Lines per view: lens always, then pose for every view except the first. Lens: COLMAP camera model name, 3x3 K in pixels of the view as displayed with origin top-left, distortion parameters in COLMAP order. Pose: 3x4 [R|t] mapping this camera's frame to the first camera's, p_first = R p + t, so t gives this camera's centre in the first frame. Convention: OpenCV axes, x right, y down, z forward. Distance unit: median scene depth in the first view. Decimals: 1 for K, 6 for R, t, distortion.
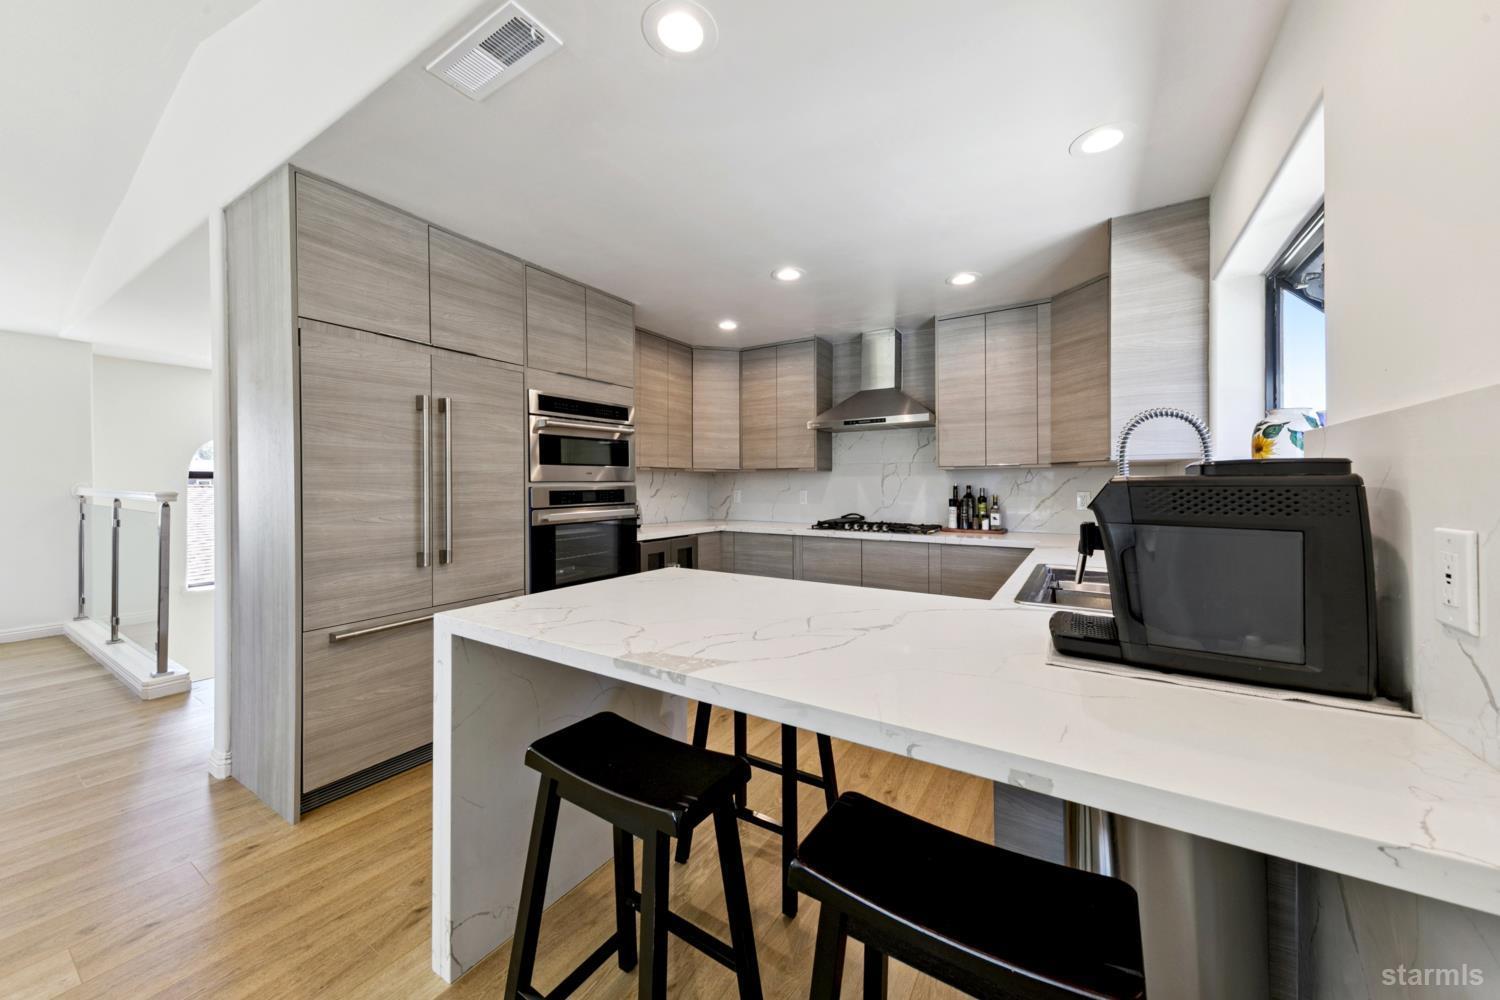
lens RADIAL K [[543.5, 0, 750.0], [0, 543.5, 500.0], [0, 0, 1]] dist [0.000766, -0.000116]
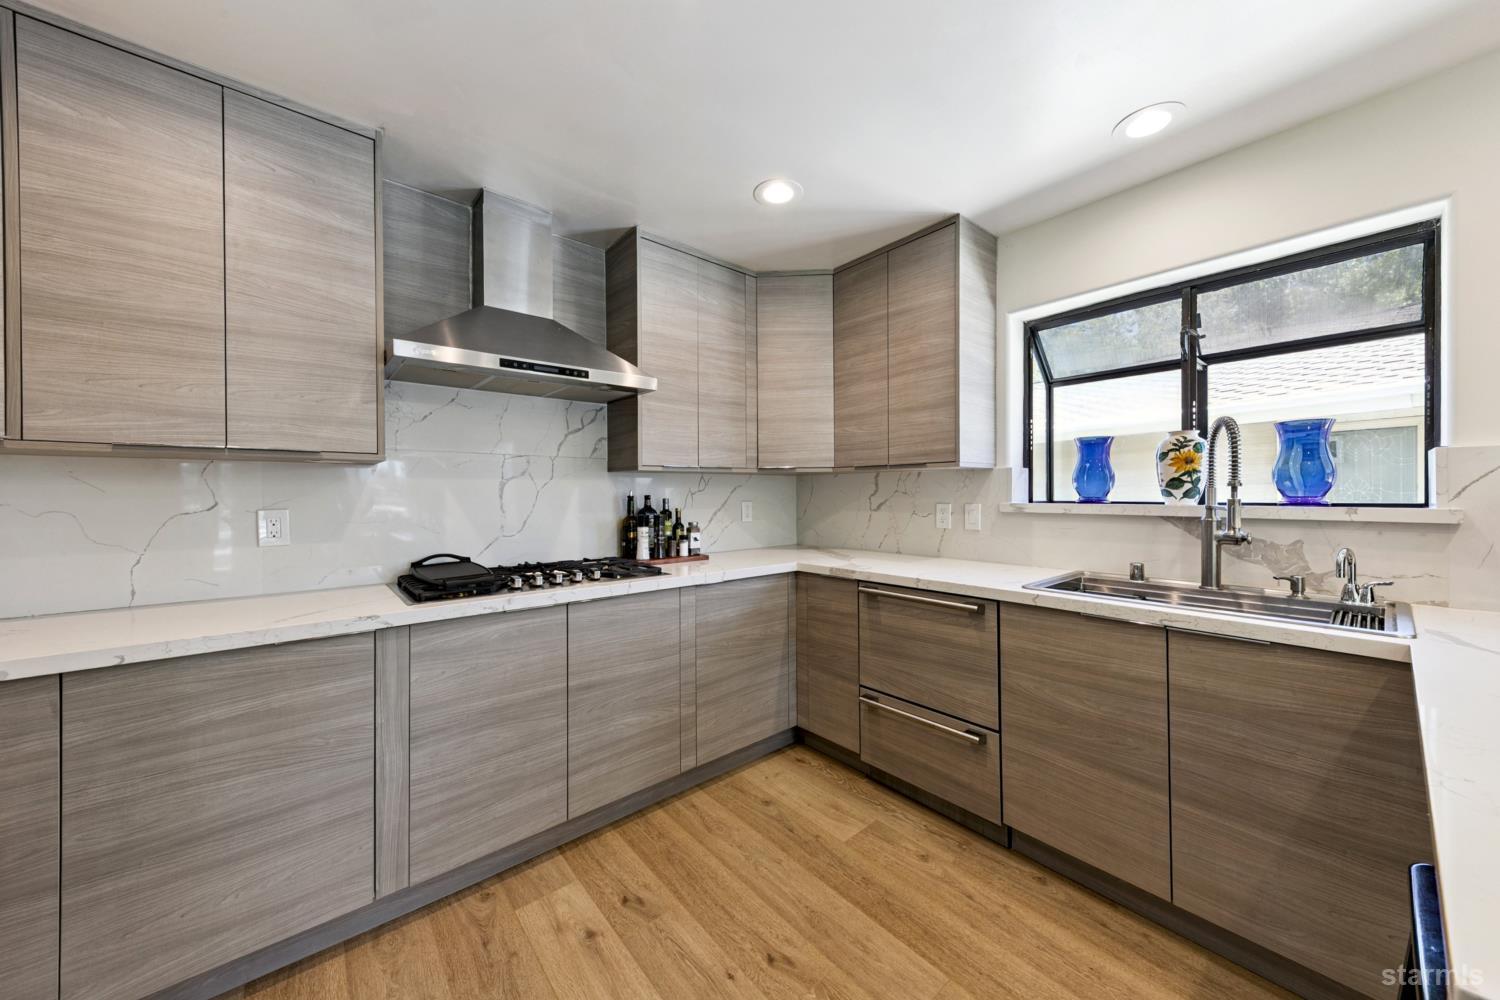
lens RADIAL K [[524.7, 0, 755.0], [0, 524.7, 496.4], [0, 0, 1]] dist [0.000944, 0.000025]
pose [[0.286222, -0.003348, 0.958158, -0.226161], [0.031961, 0.999471, -0.006055, -0.018741], [-0.957630, 0.032357, 0.286177, 0.768233]]
